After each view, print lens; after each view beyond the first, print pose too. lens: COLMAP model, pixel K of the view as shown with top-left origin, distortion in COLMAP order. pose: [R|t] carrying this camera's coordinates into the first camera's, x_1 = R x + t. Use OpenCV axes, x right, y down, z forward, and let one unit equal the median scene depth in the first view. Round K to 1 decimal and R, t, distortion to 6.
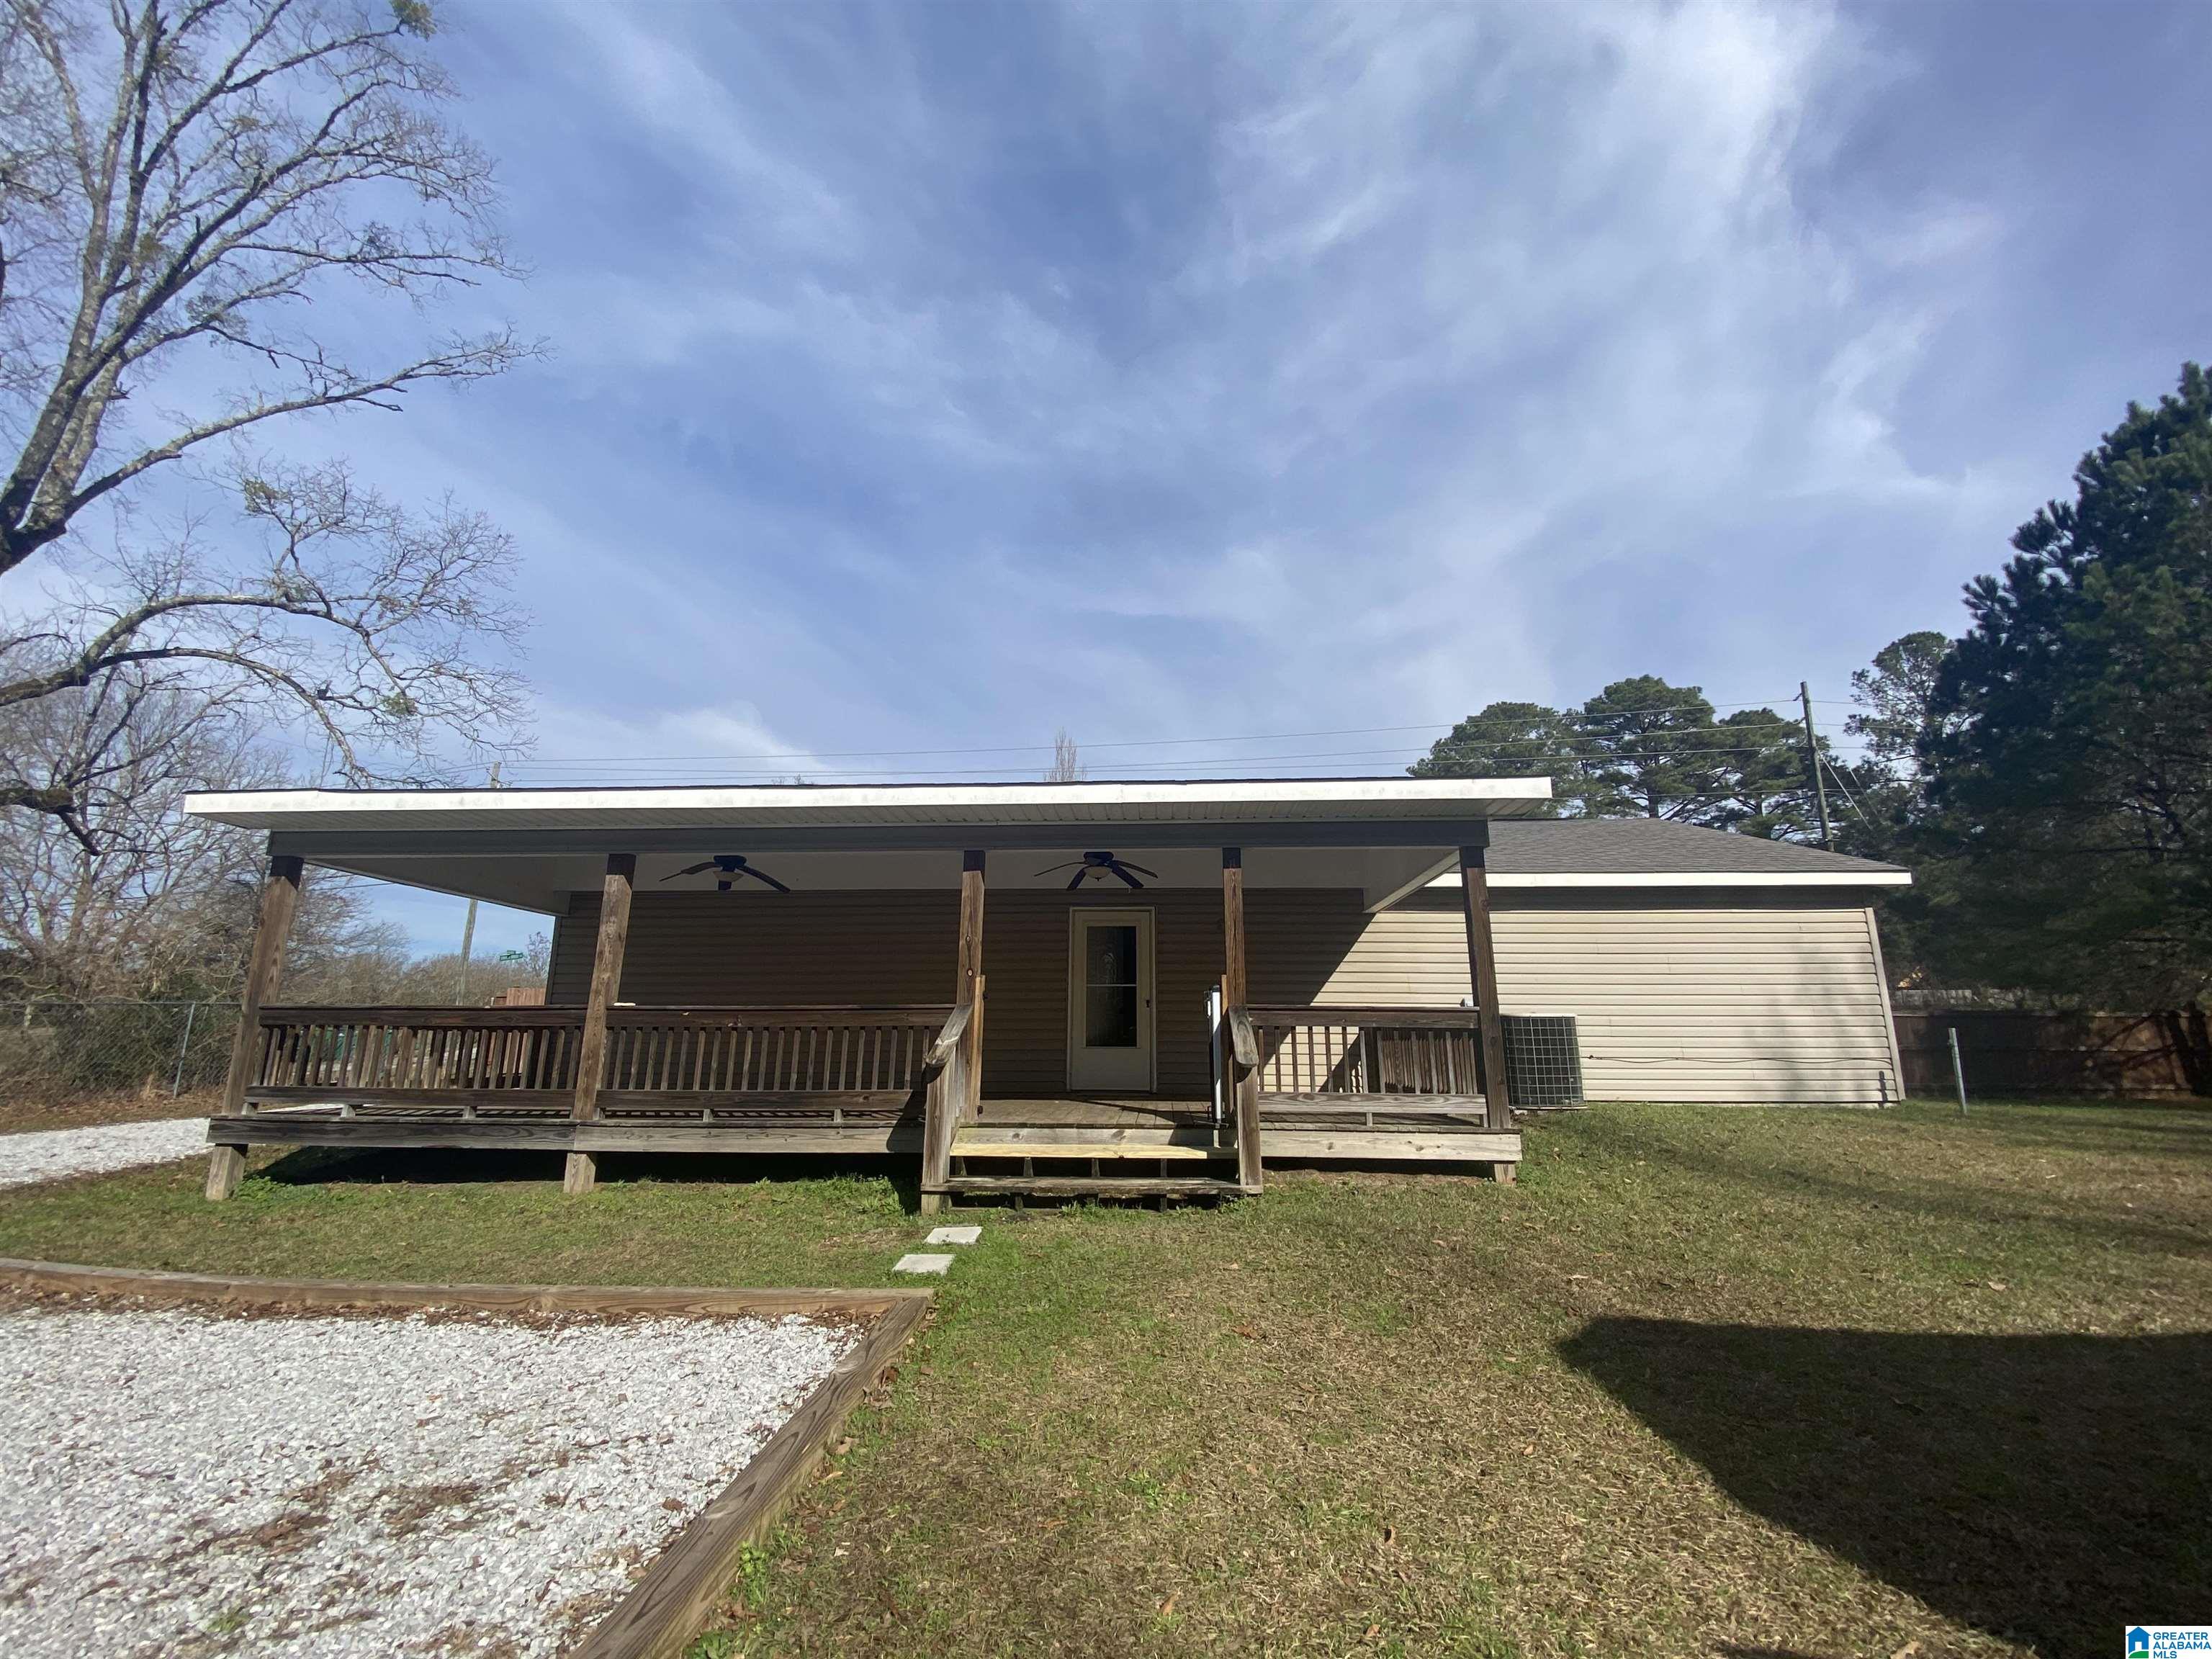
lens RADIAL K [[908.0, 0, 1094.9], [0, 908.0, 840.7], [0, 0, 1]] dist [-0.023844, -0.001251]
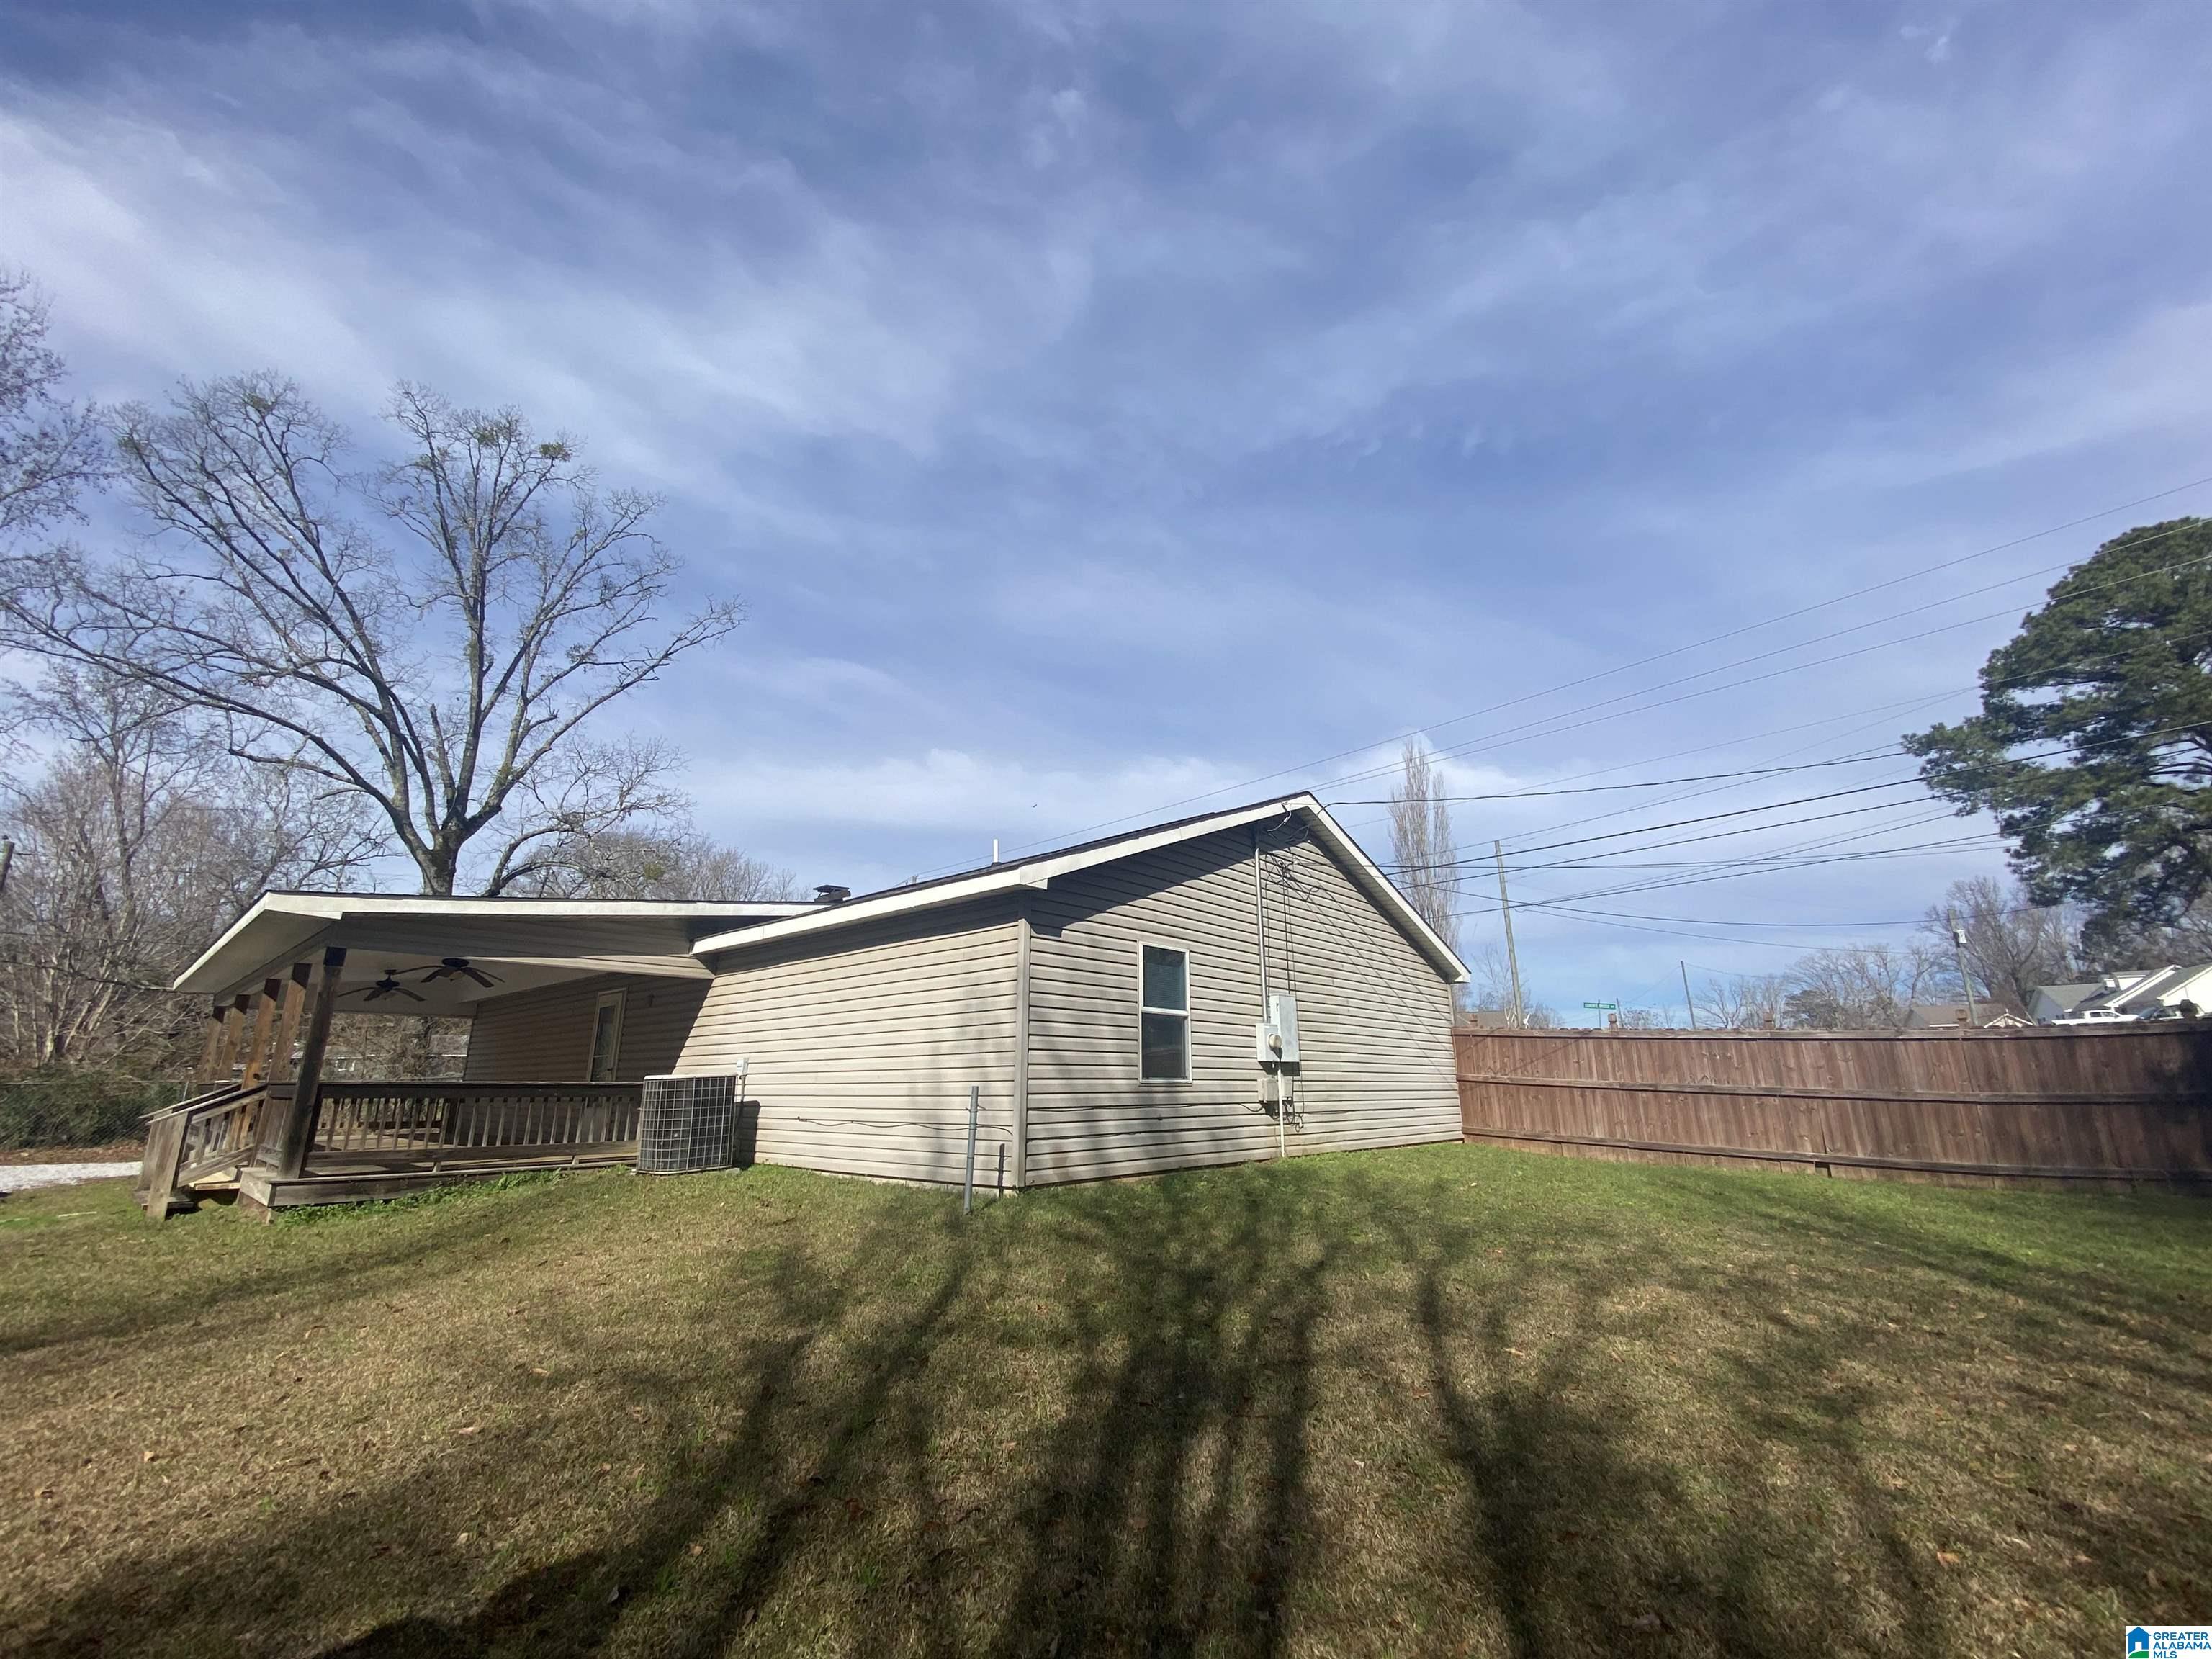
lens RADIAL K [[908.0, 0, 1102.3], [0, 908.0, 807.0], [0, 0, 1]] dist [-0.023844, -0.001251]
pose [[0.794904, -0.197889, -0.573557, 0.638715], [0.150799, 0.980091, -0.129156, 0.042759], [0.587696, 0.016175, 0.808920, 0.196586]]
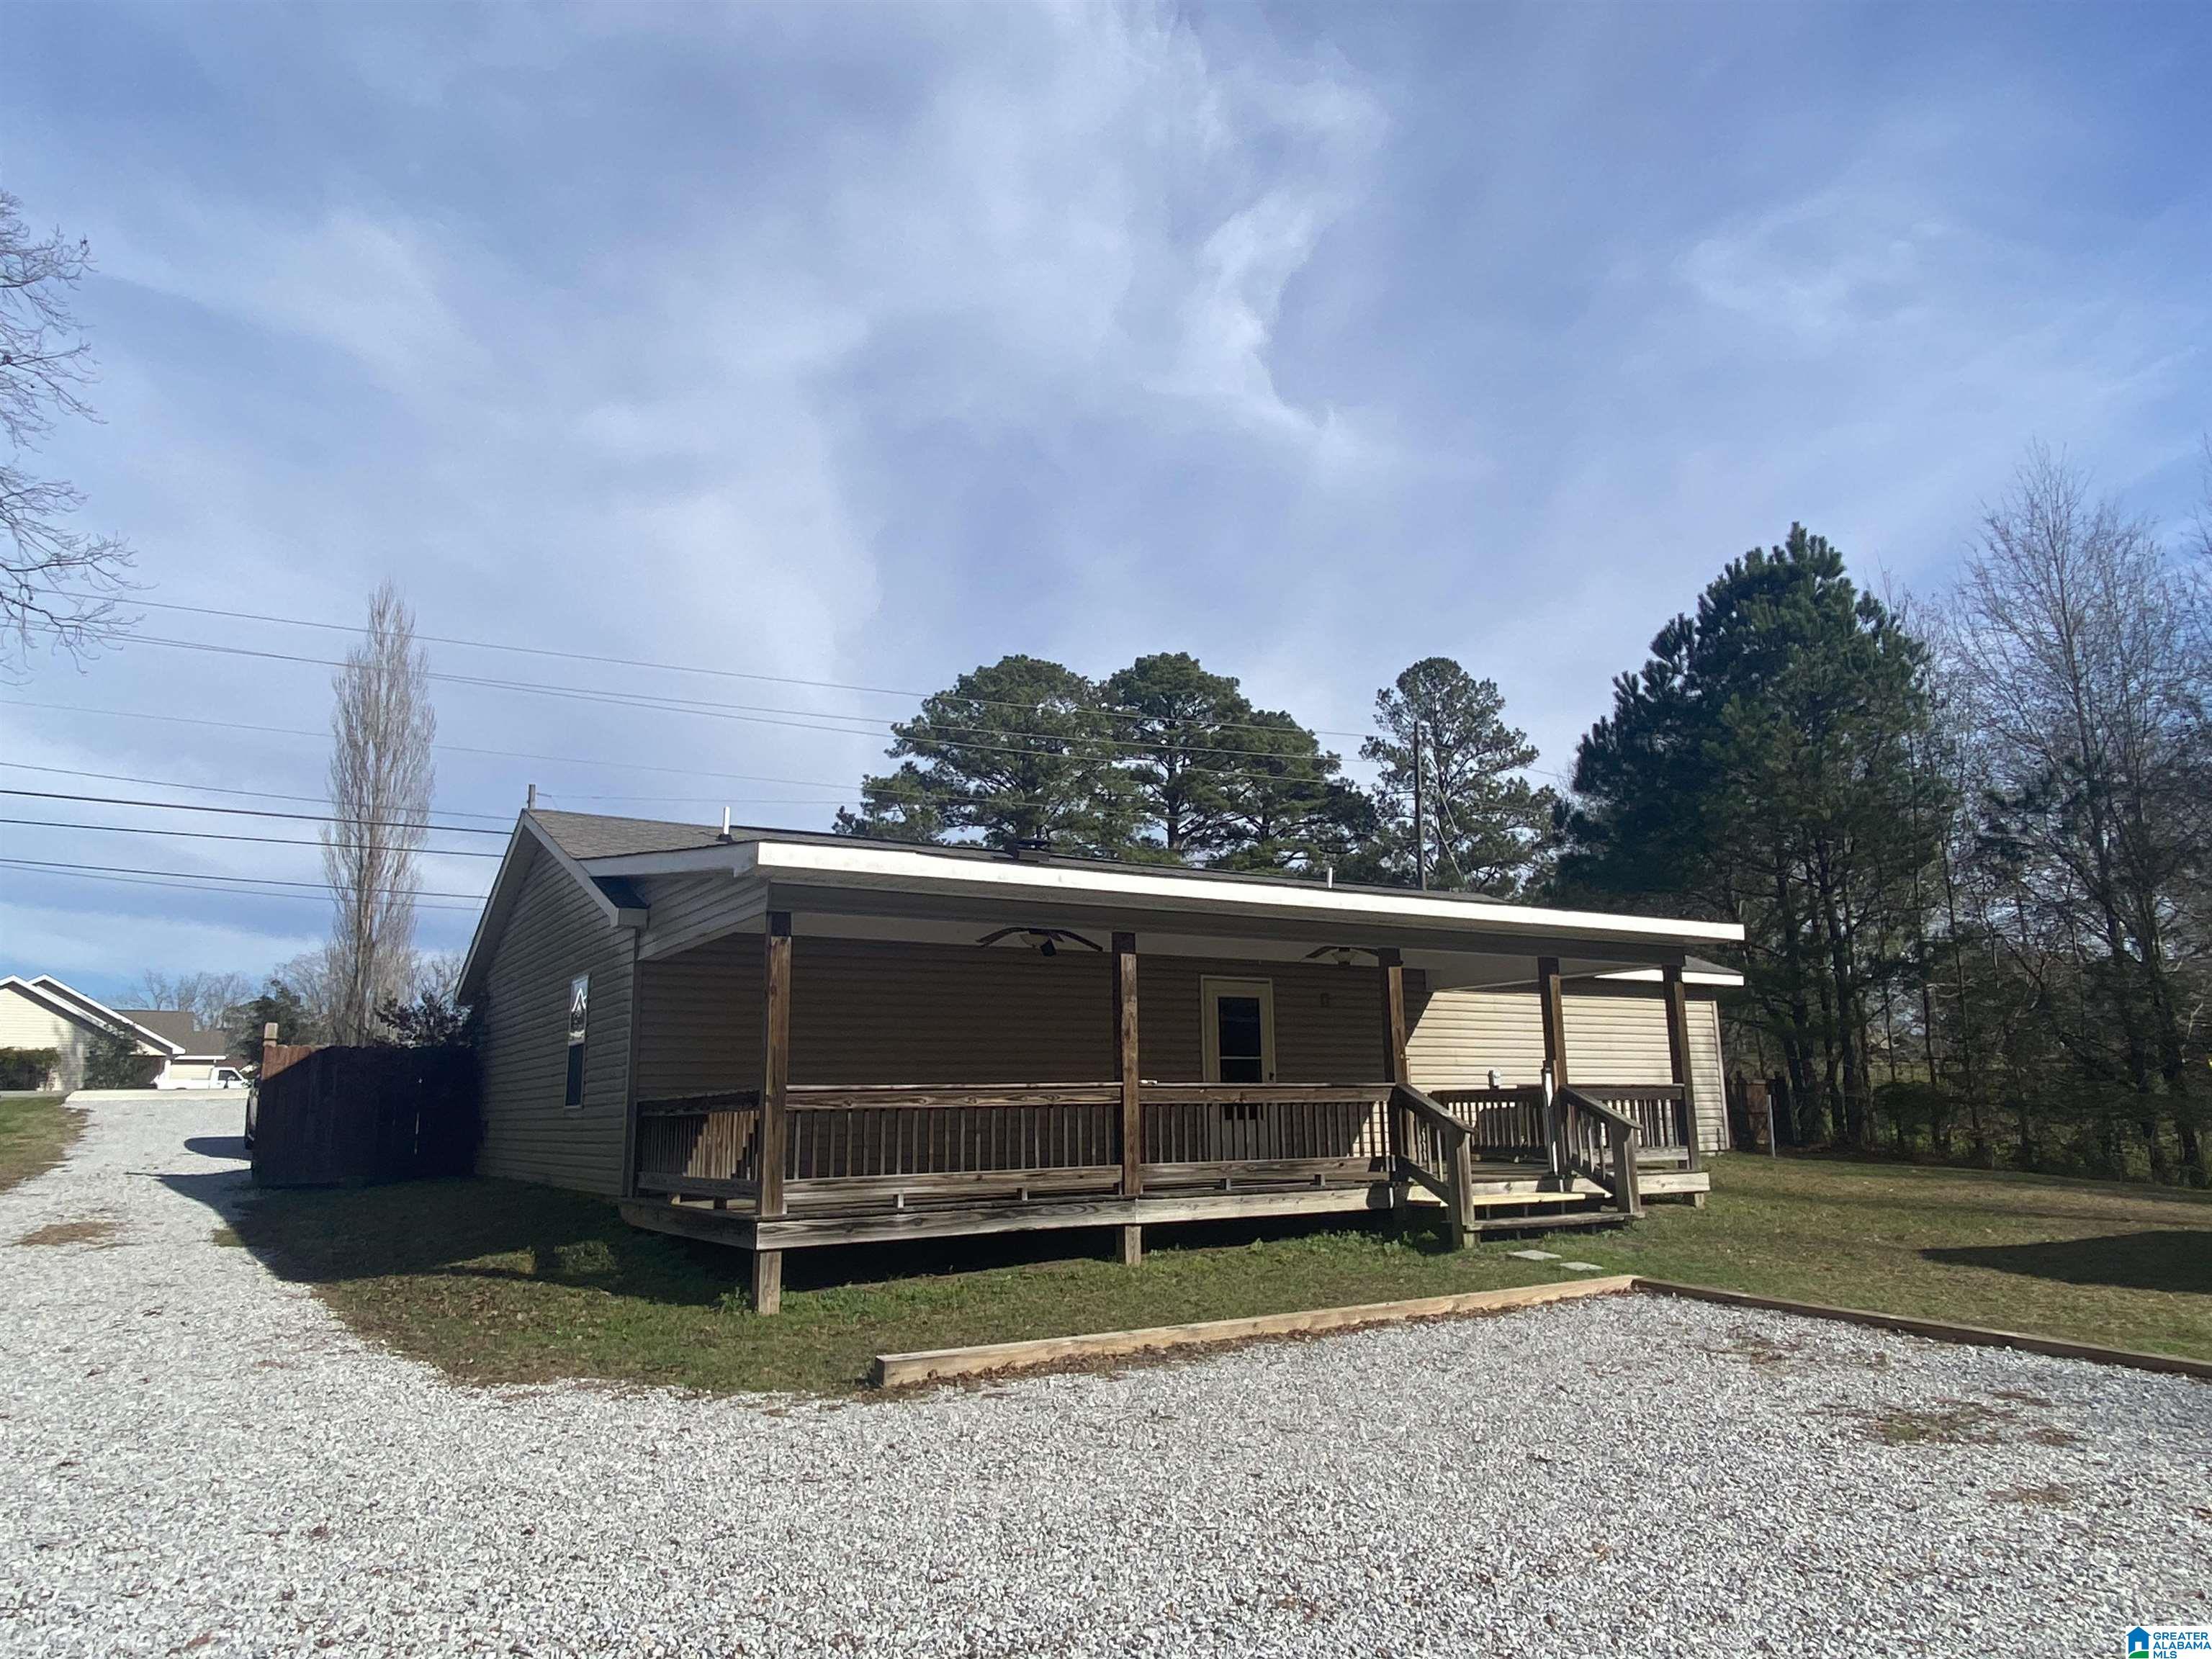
lens RADIAL K [[1401.3, 0, 1096.8], [0, 1401.3, 834.8], [0, 0, 1]] dist [0.002568, 0.000389]
pose [[0.827804, 0.097260, 0.552522, -0.456101], [-0.114248, 0.993445, -0.003705, -0.023414], [-0.549261, -0.060058, 0.833490, -0.077056]]
